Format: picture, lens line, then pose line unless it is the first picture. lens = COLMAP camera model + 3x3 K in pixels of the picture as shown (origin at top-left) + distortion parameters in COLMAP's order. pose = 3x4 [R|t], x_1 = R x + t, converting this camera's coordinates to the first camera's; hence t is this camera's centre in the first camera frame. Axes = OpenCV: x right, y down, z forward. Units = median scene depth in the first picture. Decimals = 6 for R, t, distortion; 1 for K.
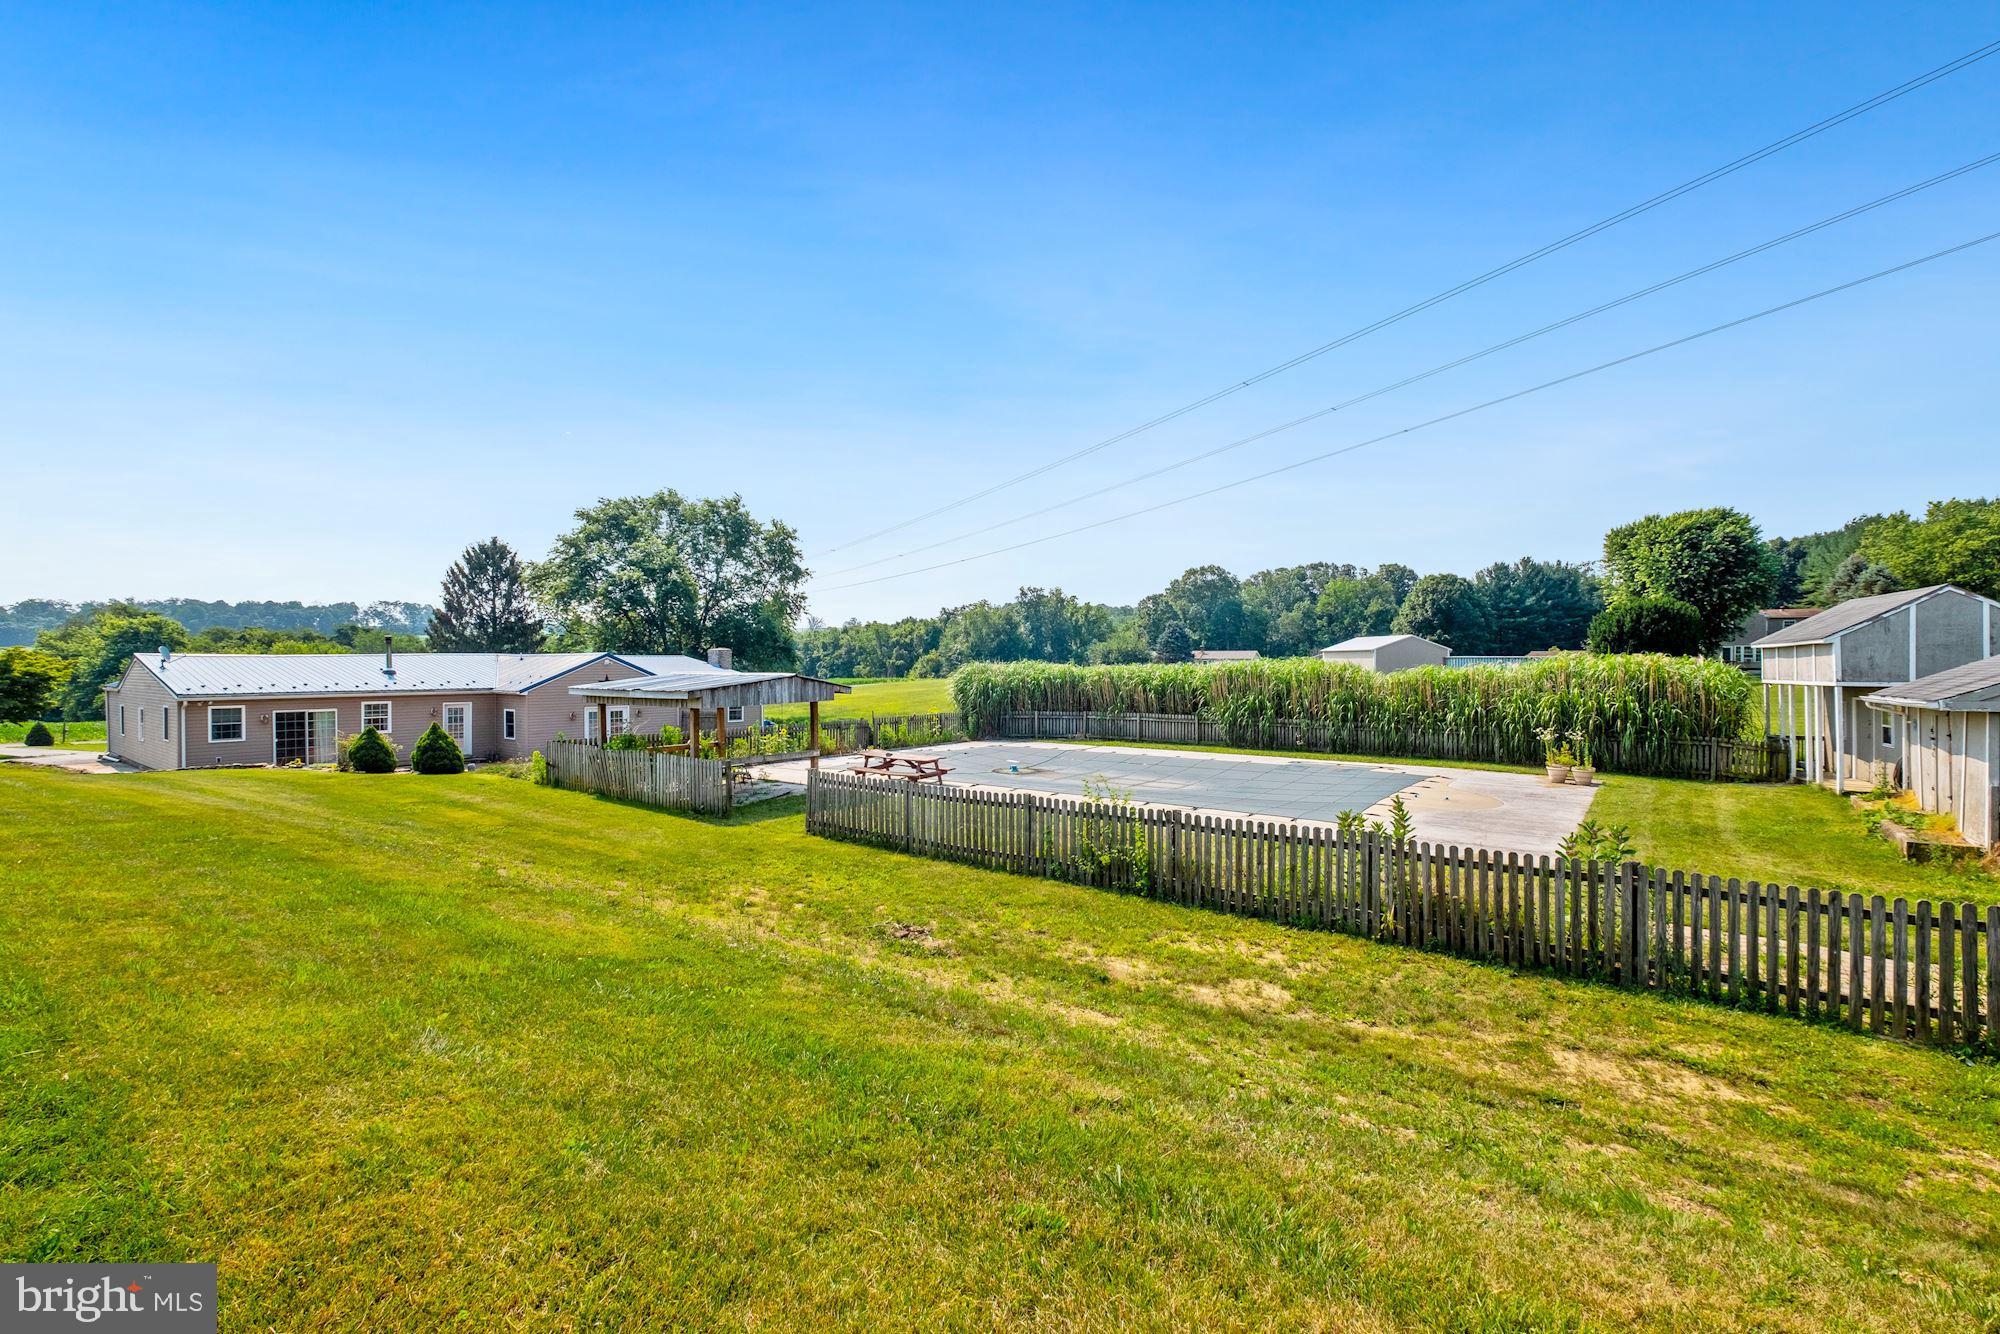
lens RADIAL K [[884.1, 0, 1004.6], [0, 884.1, 678.8], [0, 0, 1]] dist [0.002906, 0.000435]
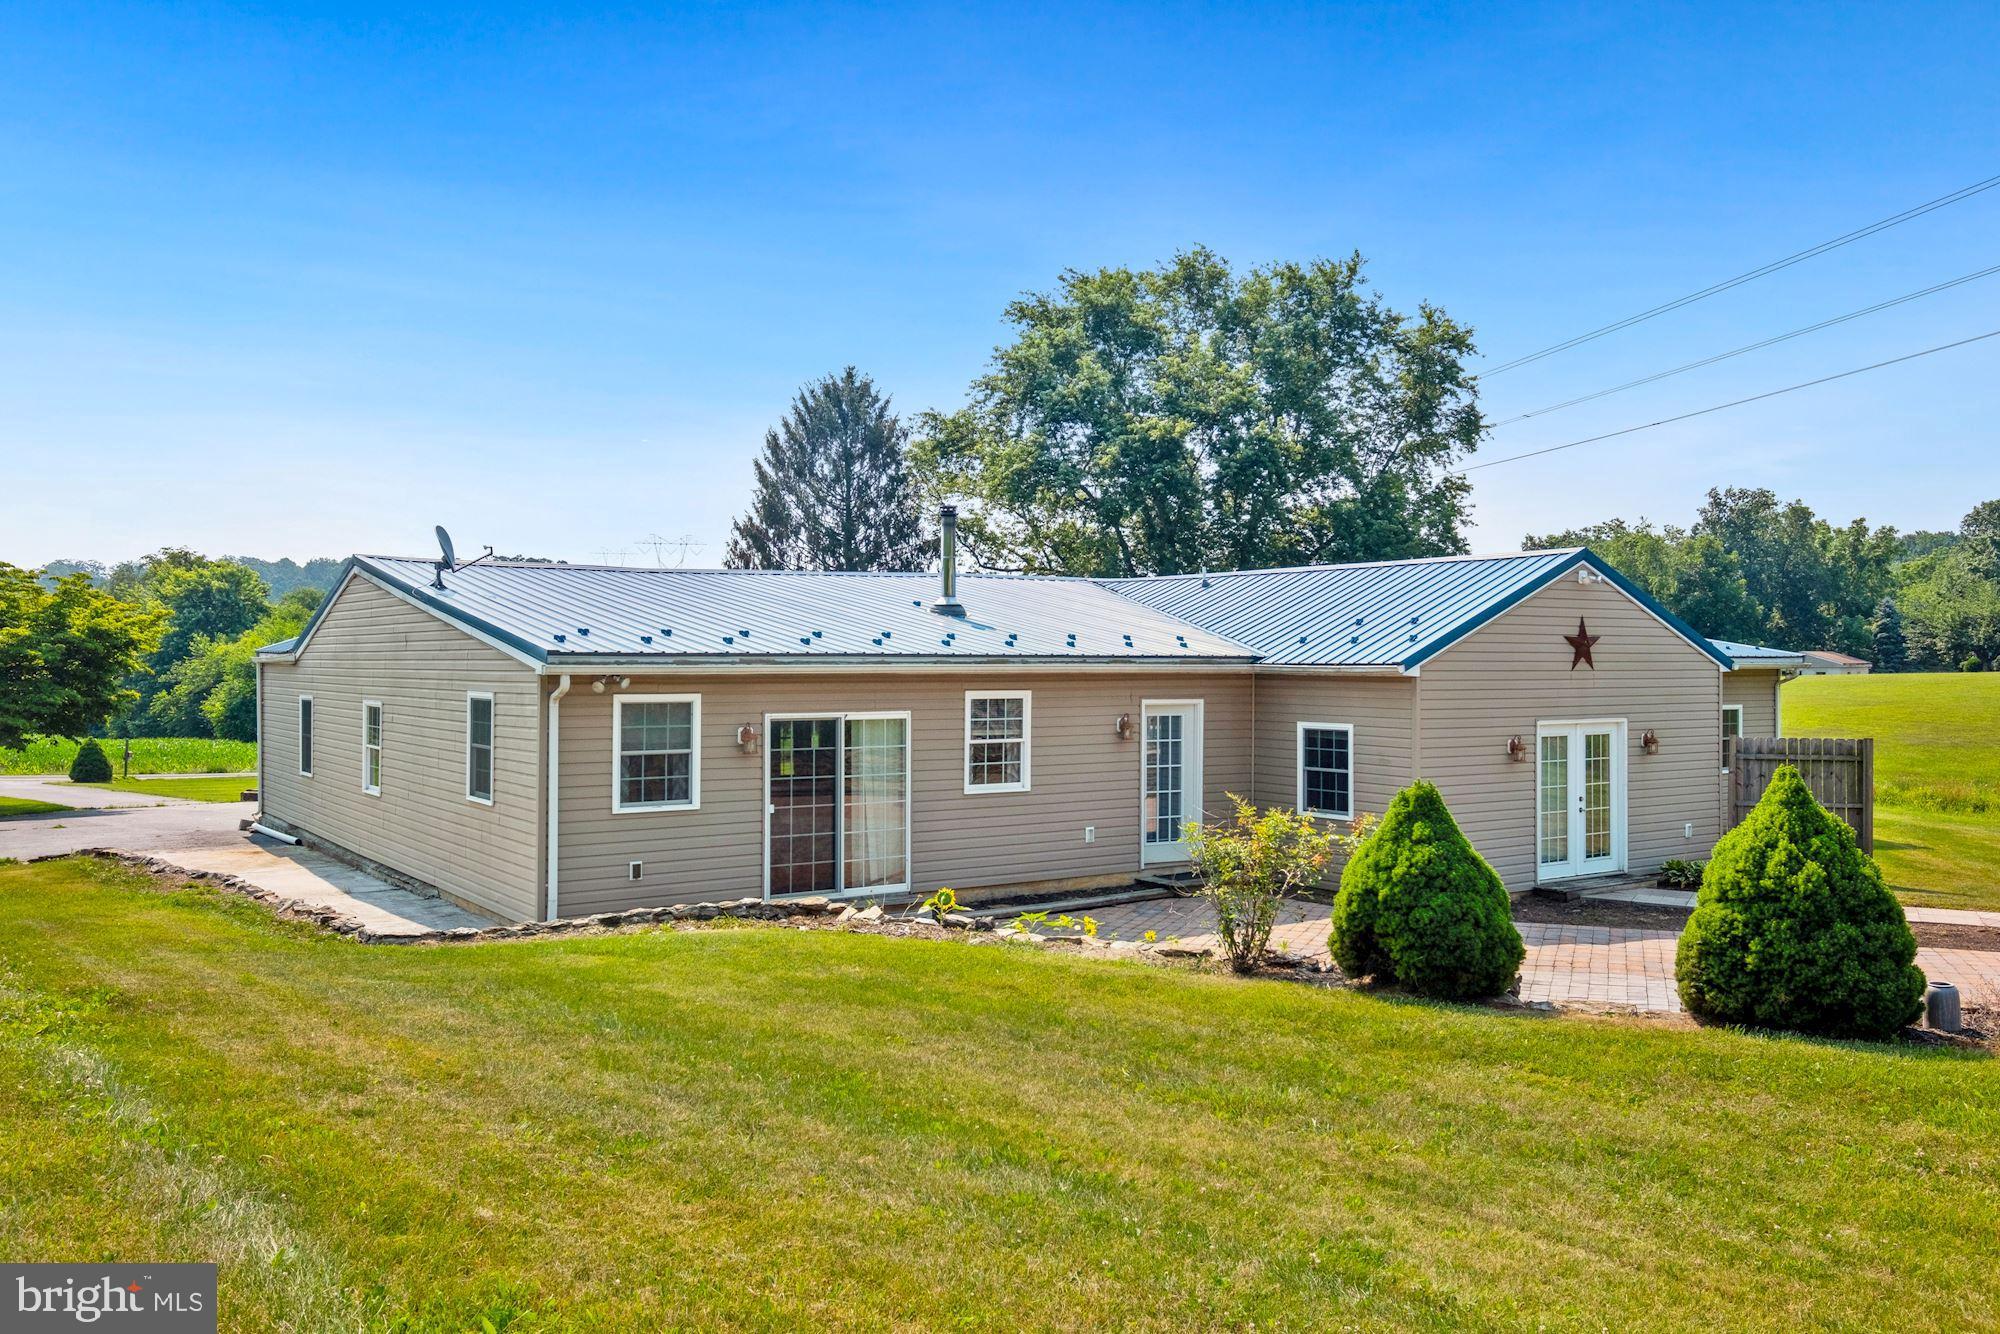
lens RADIAL K [[1495.2, 0, 1000.0], [0, 1495.2, 667.0], [0, 0, 1]] dist [-0.031344, 0.002265]
pose [[0.965990, 0.004440, -0.258543, -0.295183], [-0.008554, 0.999854, -0.014790, 0.013087], [0.258439, 0.016499, 0.965887, 0.251079]]
